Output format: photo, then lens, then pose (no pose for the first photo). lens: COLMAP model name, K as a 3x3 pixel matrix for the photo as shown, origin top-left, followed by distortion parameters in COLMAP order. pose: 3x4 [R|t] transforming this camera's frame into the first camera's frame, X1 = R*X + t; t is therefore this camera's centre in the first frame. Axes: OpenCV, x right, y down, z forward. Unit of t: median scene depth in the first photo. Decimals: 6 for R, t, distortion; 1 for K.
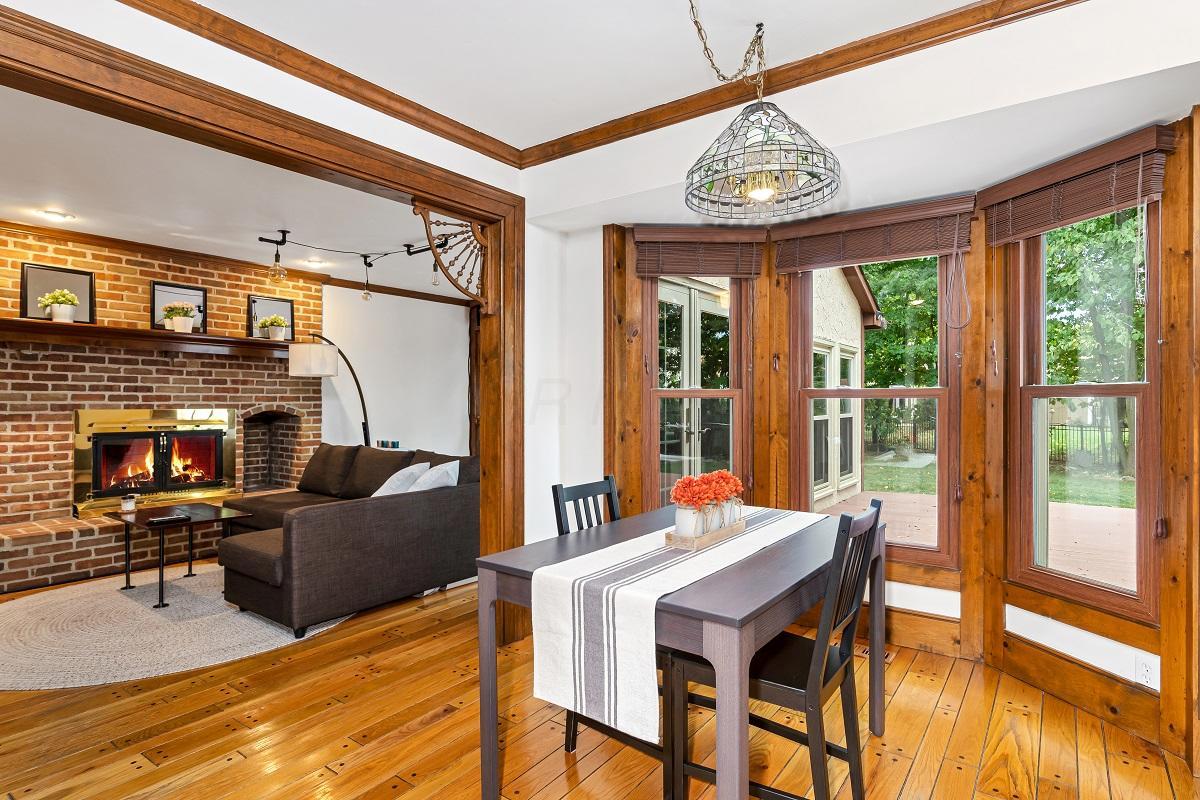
lens RADIAL K [[624.6, 0, 600.0], [0, 624.6, 400.0], [0, 0, 1]] dist [0.000425, 0.000265]
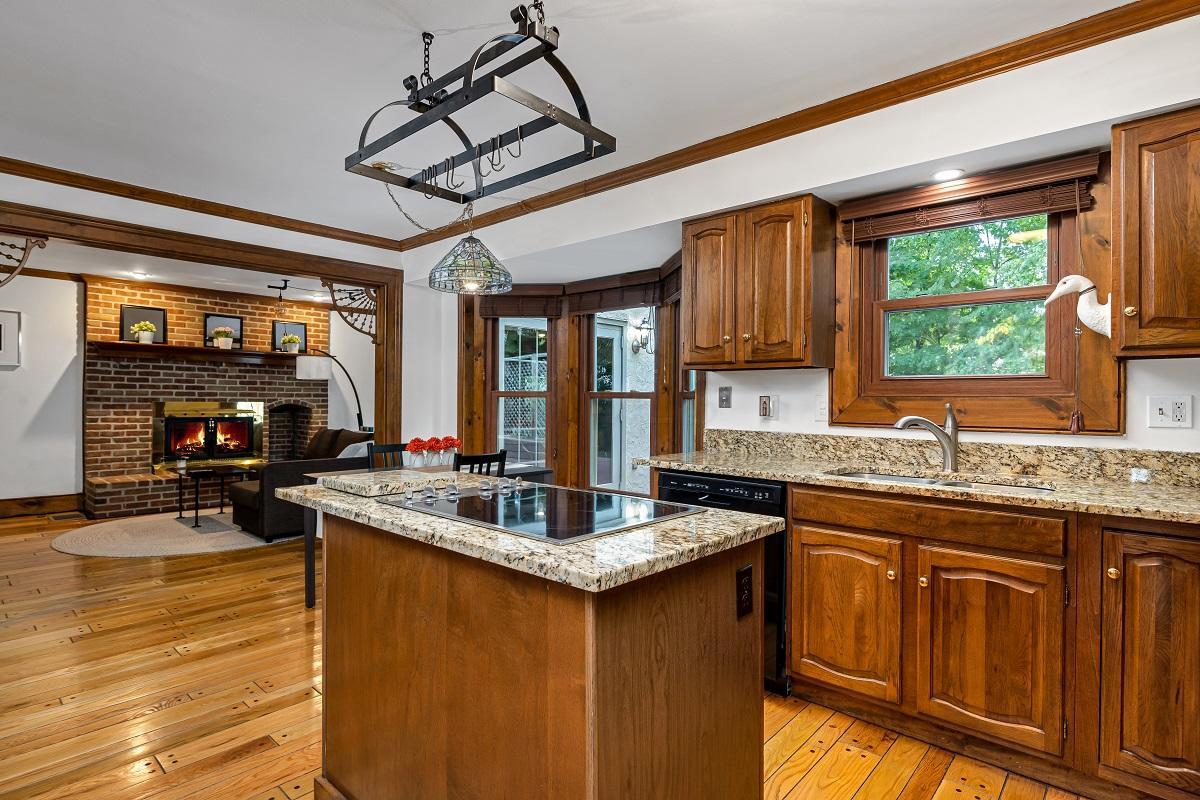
lens RADIAL K [[610.0, 0, 600.0], [0, 610.0, 400.0], [0, 0, 1]] dist [-0.001384, -0.000107]
pose [[0.994423, 0.008968, -0.105084, 0.370449], [-0.008727, 0.999958, 0.002747, -0.001606], [0.105104, -0.001815, 0.994460, -0.332173]]
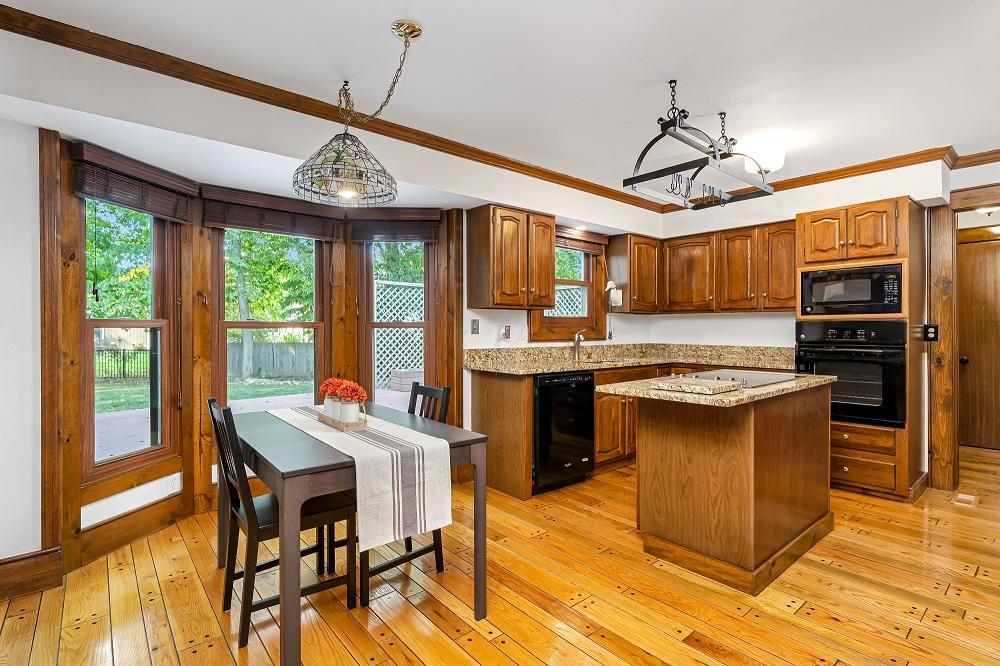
lens RADIAL K [[482.2, 0, 502.1], [0, 482.2, 331.6], [0, 0, 1]] dist [-0.002542, 0.000140]
pose [[0.231973, -0.005057, 0.972709, -0.357413], [0.001191, 0.999987, 0.004915, 0.000042], [-0.972722, 0.000018, 0.231976, 0.162437]]
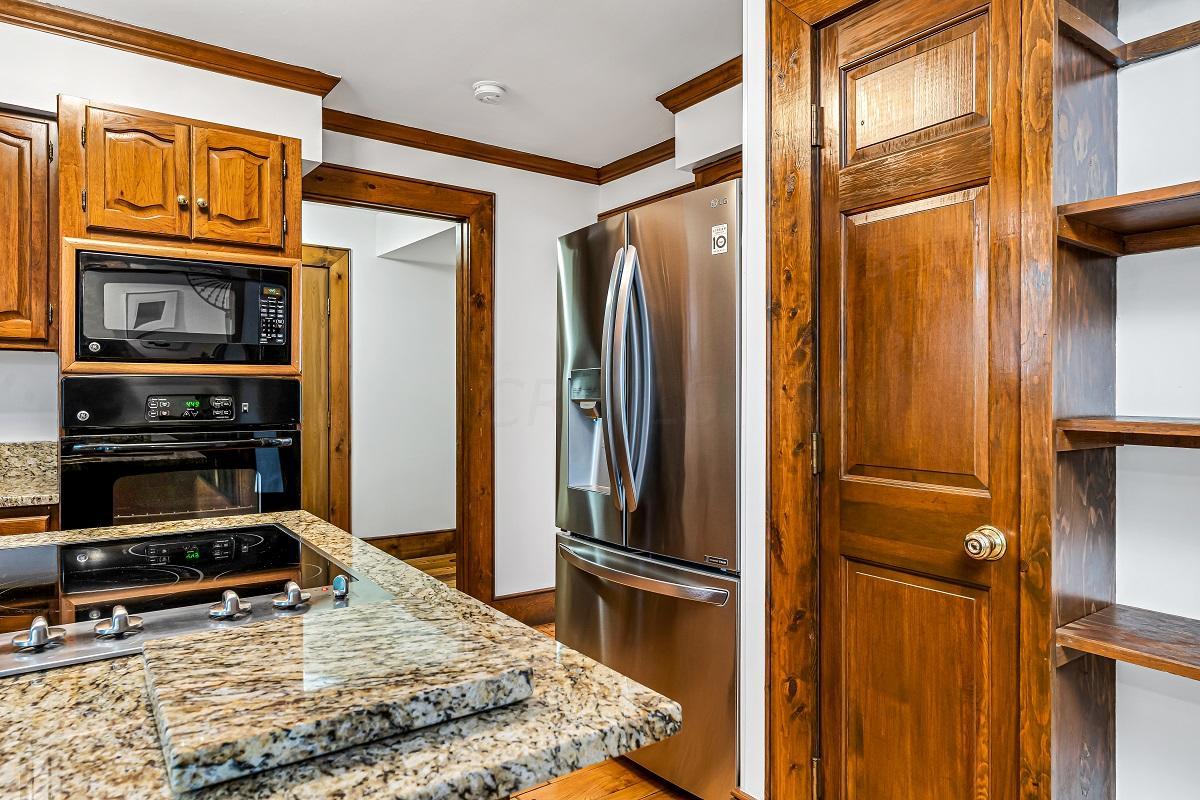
lens RADIAL K [[745.4, 0, 600.0], [0, 745.4, 400.0], [0, 0, 1]] dist [0.001849, 0.000539]
pose [[-0.950995, -0.004927, 0.309166, 0.069257], [-0.002294, 0.999958, 0.008880, -0.002185], [-0.309197, 0.007736, -0.950967, 0.218916]]
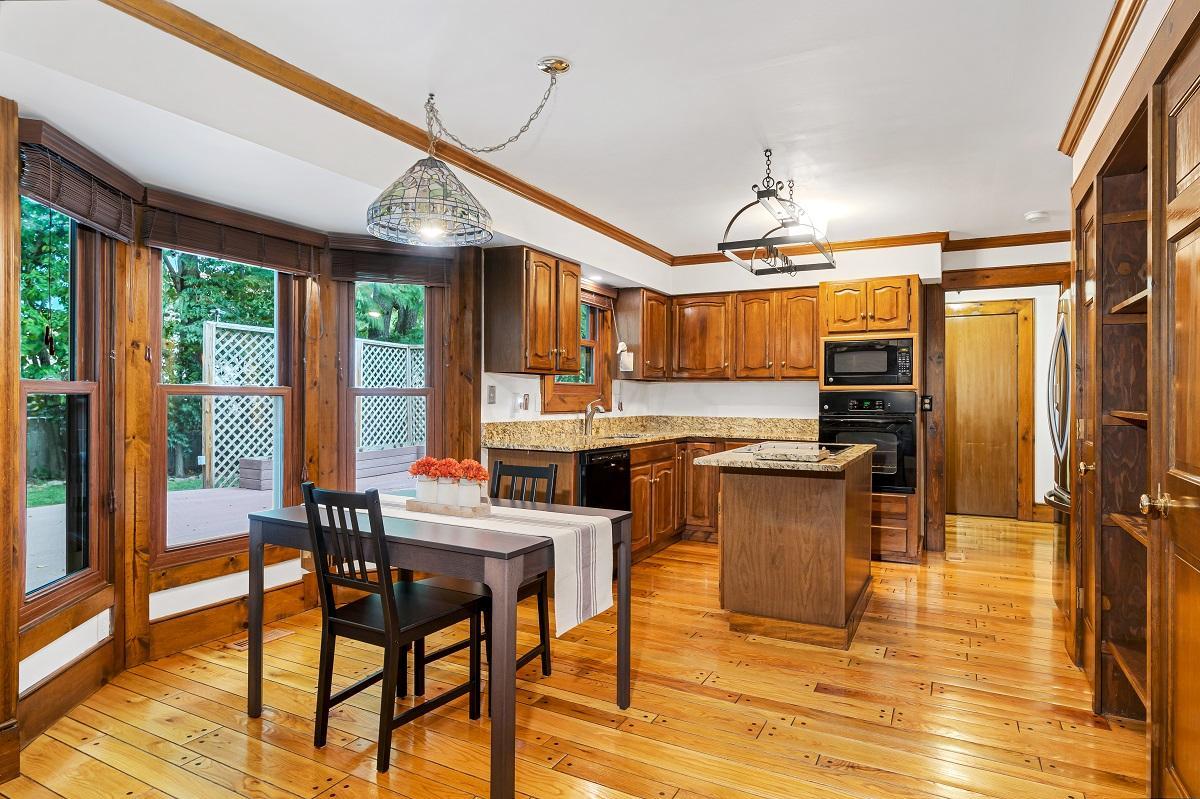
lens RADIAL K [[671.9, 0, 600.0], [0, 671.9, 399.5], [0, 0, 1]] dist [0.000082, 0.000122]
pose [[-0.142133, -0.001936, 0.989846, -0.498575], [-0.003703, 0.999992, 0.001424, 0.000131], [-0.989841, -0.003463, -0.142139, 0.384879]]
